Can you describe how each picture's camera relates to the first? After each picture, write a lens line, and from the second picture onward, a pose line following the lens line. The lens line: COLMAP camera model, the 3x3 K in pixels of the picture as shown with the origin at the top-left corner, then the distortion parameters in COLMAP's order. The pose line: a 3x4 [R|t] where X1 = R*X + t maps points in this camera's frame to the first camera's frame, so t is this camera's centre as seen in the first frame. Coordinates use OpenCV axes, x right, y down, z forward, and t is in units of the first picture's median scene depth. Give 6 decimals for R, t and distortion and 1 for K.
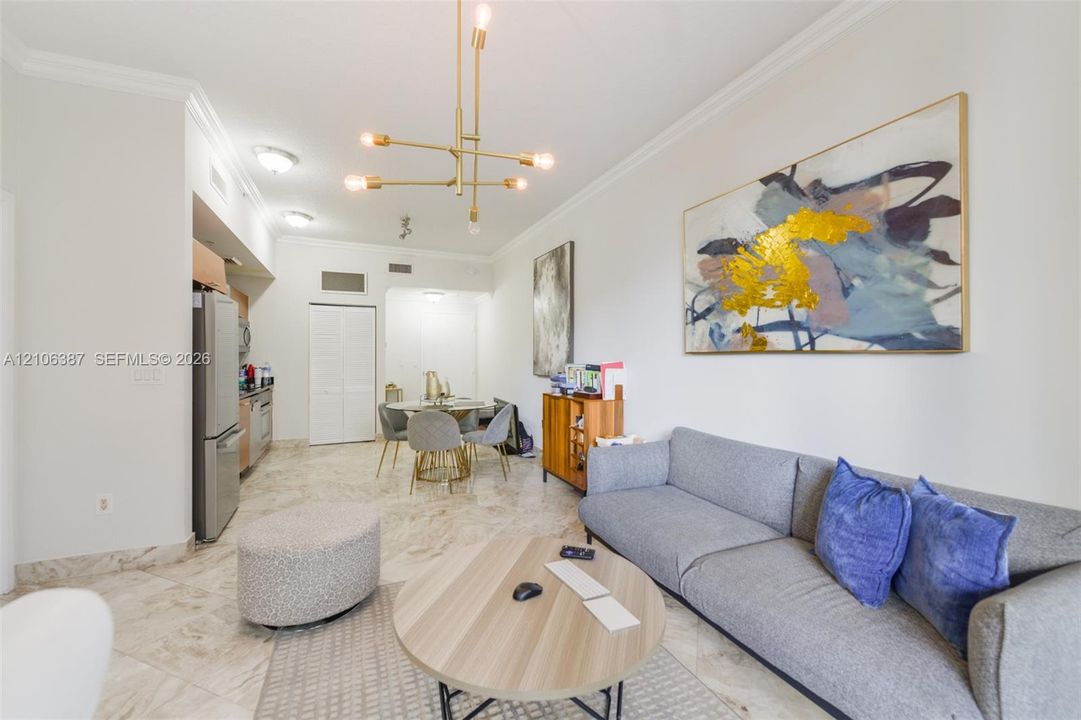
lens RADIAL K [[428.5, 0, 535.4], [0, 428.5, 359.7], [0, 0, 1]] dist [0.000578, -0.002823]
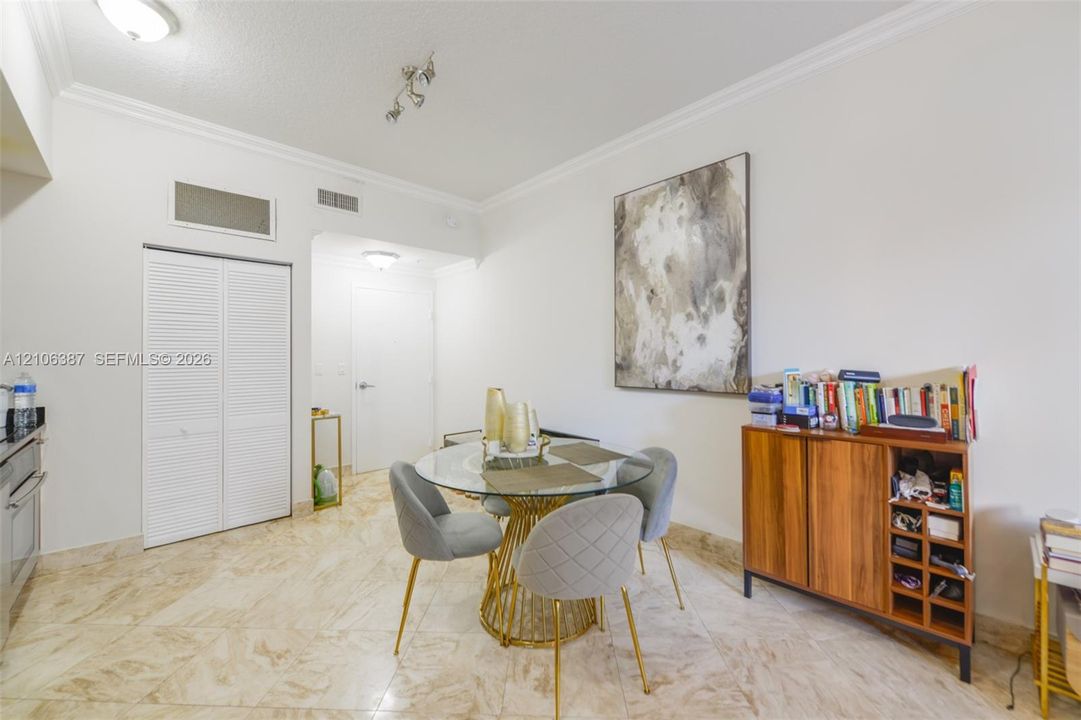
lens RADIAL K [[428.5, 0, 532.7], [0, 428.5, 355.5], [0, 0, 1]] dist [0.000578, -0.002823]
pose [[0.944103, -0.003084, 0.329635, -0.571926], [0.007825, 0.999884, -0.013058, -0.003555], [-0.329556, 0.014908, 0.944018, 0.857889]]
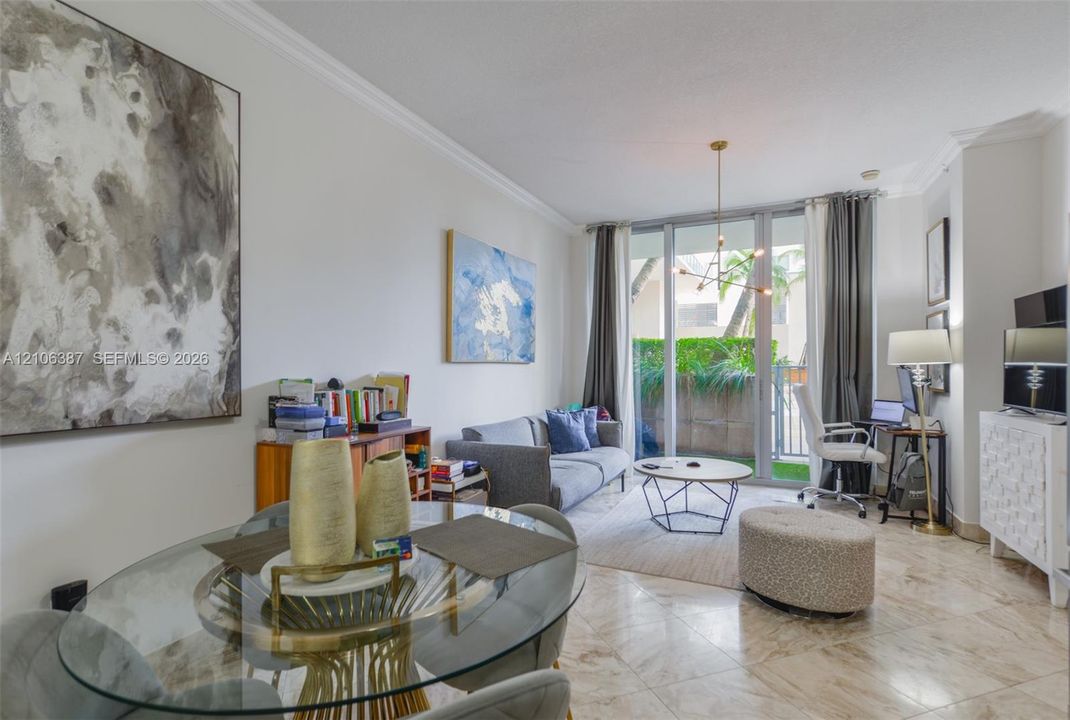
lens RADIAL K [[527.3, 0, 532.2], [0, 527.3, 363.0], [0, 0, 1]] dist [0.017026, -0.000107]
pose [[-0.661985, 0.003273, 0.749510, -0.775477], [0.005749, 0.999983, 0.000710, -0.010919], [-0.749495, 0.004779, -0.661993, 1.732114]]
